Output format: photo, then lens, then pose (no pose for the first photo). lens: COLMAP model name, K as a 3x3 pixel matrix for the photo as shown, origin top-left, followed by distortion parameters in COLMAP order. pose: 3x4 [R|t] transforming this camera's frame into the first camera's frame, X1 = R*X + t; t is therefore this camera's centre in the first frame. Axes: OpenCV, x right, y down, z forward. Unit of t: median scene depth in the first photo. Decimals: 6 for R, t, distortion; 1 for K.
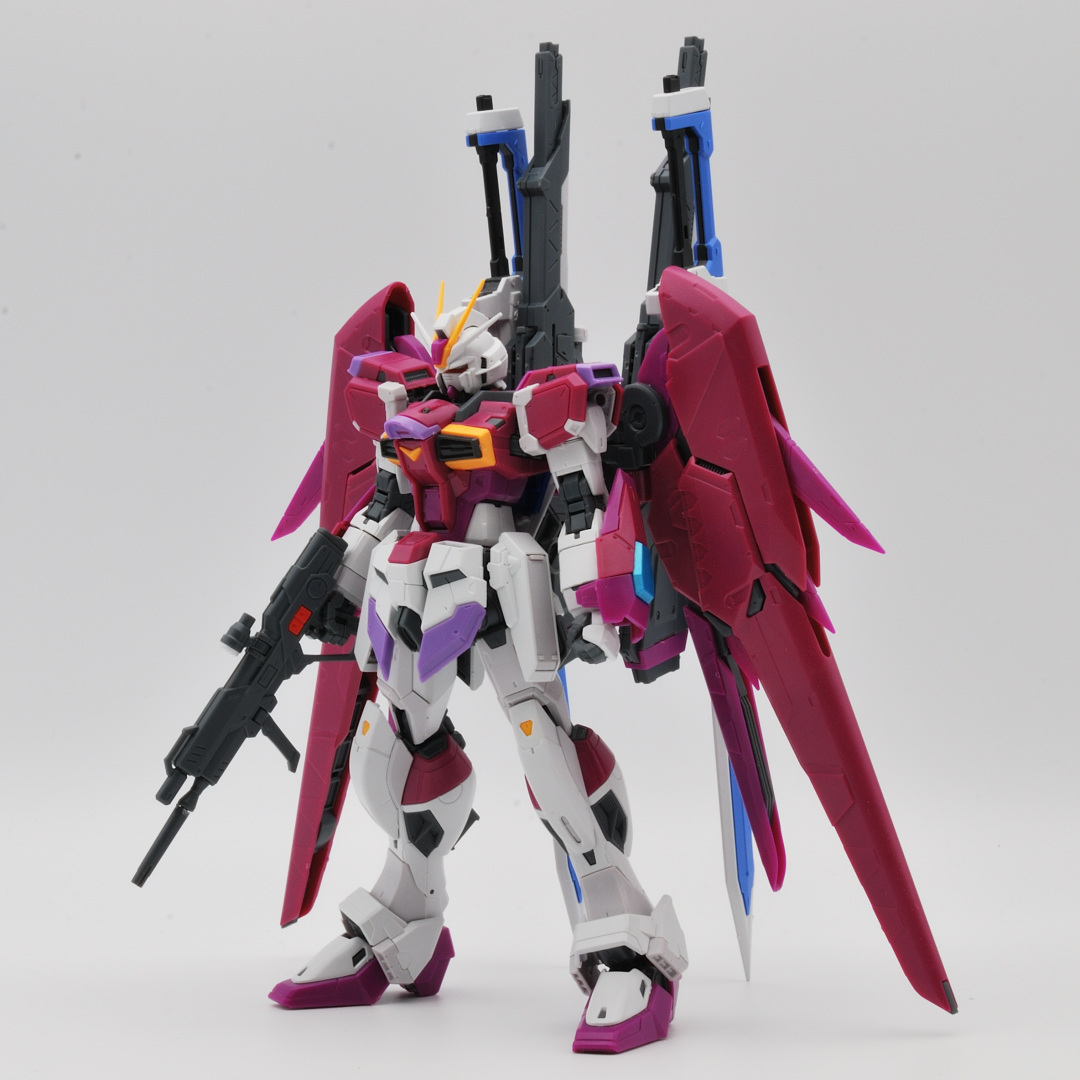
lens RADIAL K [[3040.0, 0, 501.0], [0, 3040.0, 508.0], [0, 0, 1]] dist [0.208082, 0.000000]
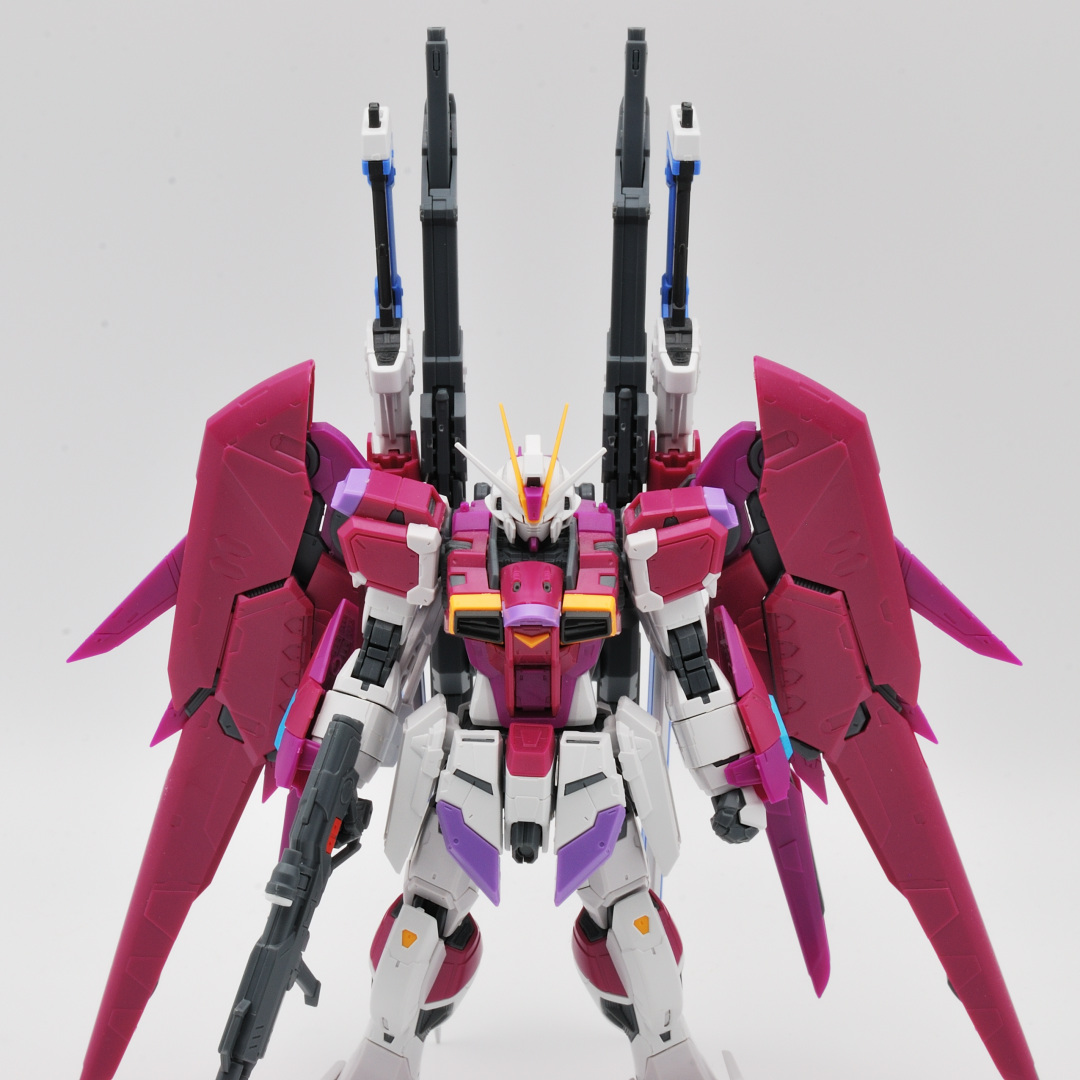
lens RADIAL K [[2866.8, 0, 533.3], [0, 2866.8, 539.0], [0, 0, 1]] dist [0.165847, 0.000000]
pose [[0.776996, -0.196888, 0.597923, -0.472174], [0.020965, 0.957396, 0.288015, -0.259649], [-0.629156, -0.211251, 0.748021, 0.436038]]
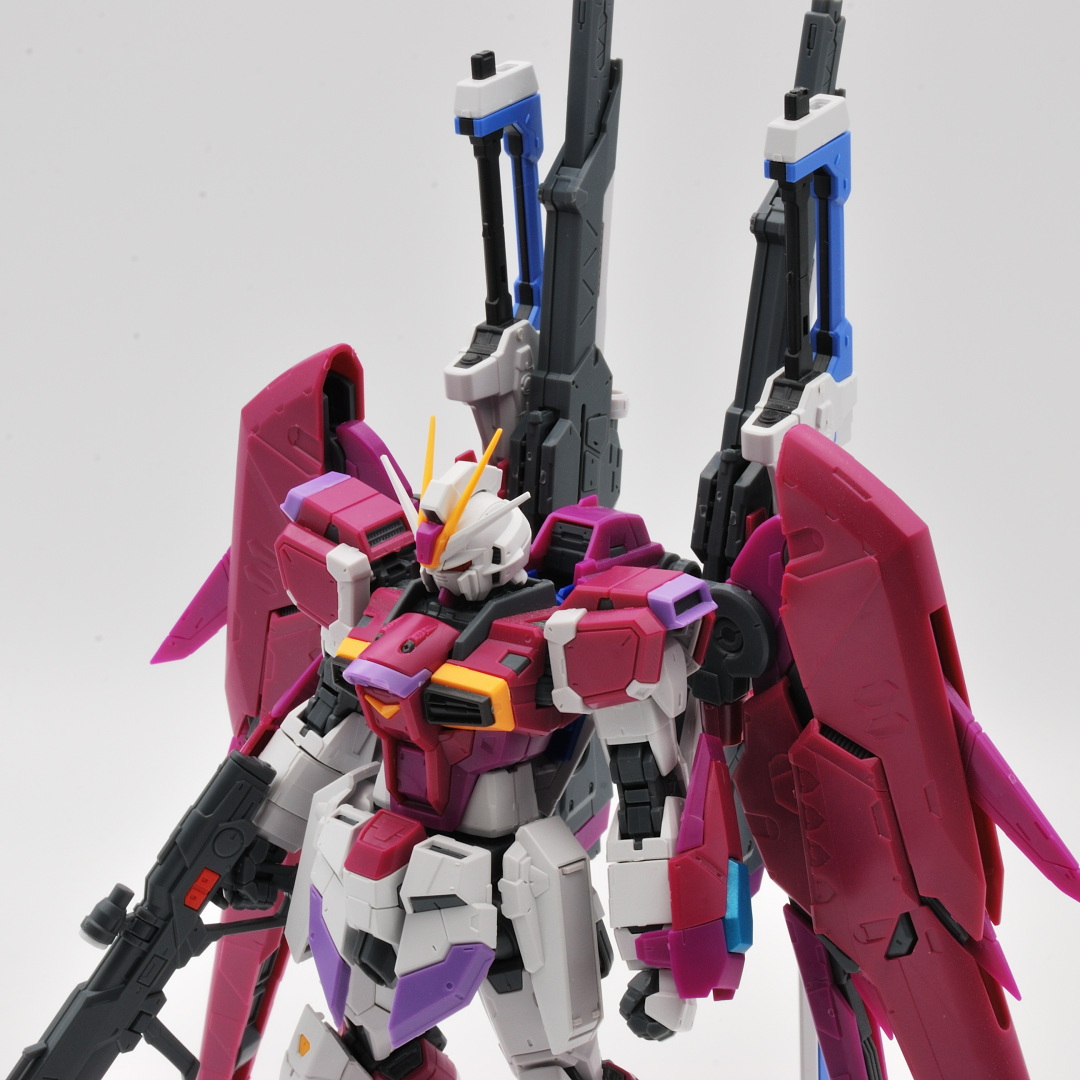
lens RADIAL K [[3040.0, 0, 587.4], [0, 3040.0, 558.1], [0, 0, 1]] dist [0.208082, 0.000000]
pose [[0.995692, 0.013447, 0.091744, -0.045927], [-0.036743, 0.965649, 0.257239, -0.214921], [-0.085133, -0.259502, 0.961983, 0.380140]]
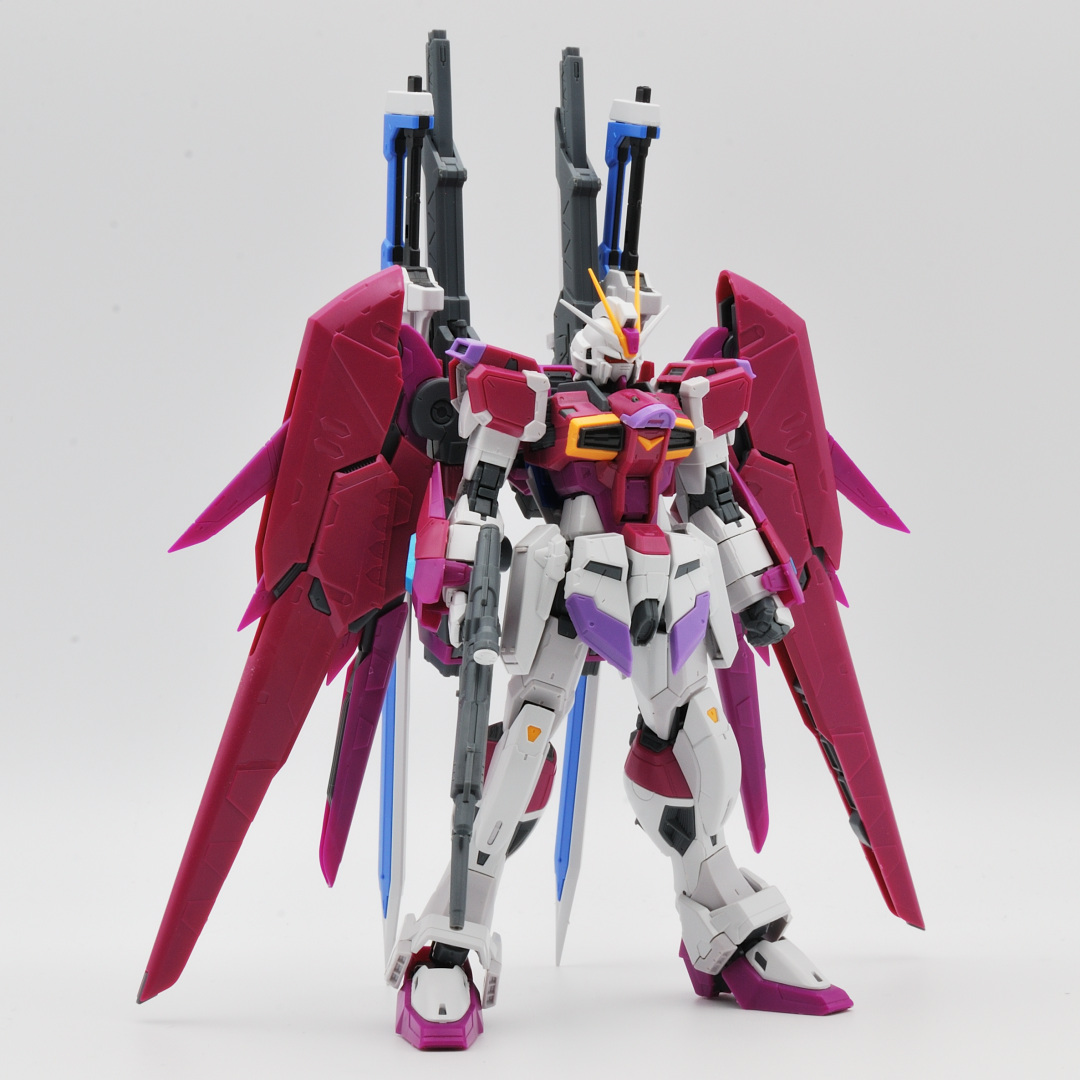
lens RADIAL K [[3040.0, 0, 552.1], [0, 3040.0, 535.9], [0, 0, 1]] dist [0.208082, 0.000000]
pose [[0.420155, -0.015557, 0.907319, -0.927416], [0.031446, 0.999502, 0.002576, 0.008308], [-0.906908, 0.027449, 0.420435, 0.611319]]
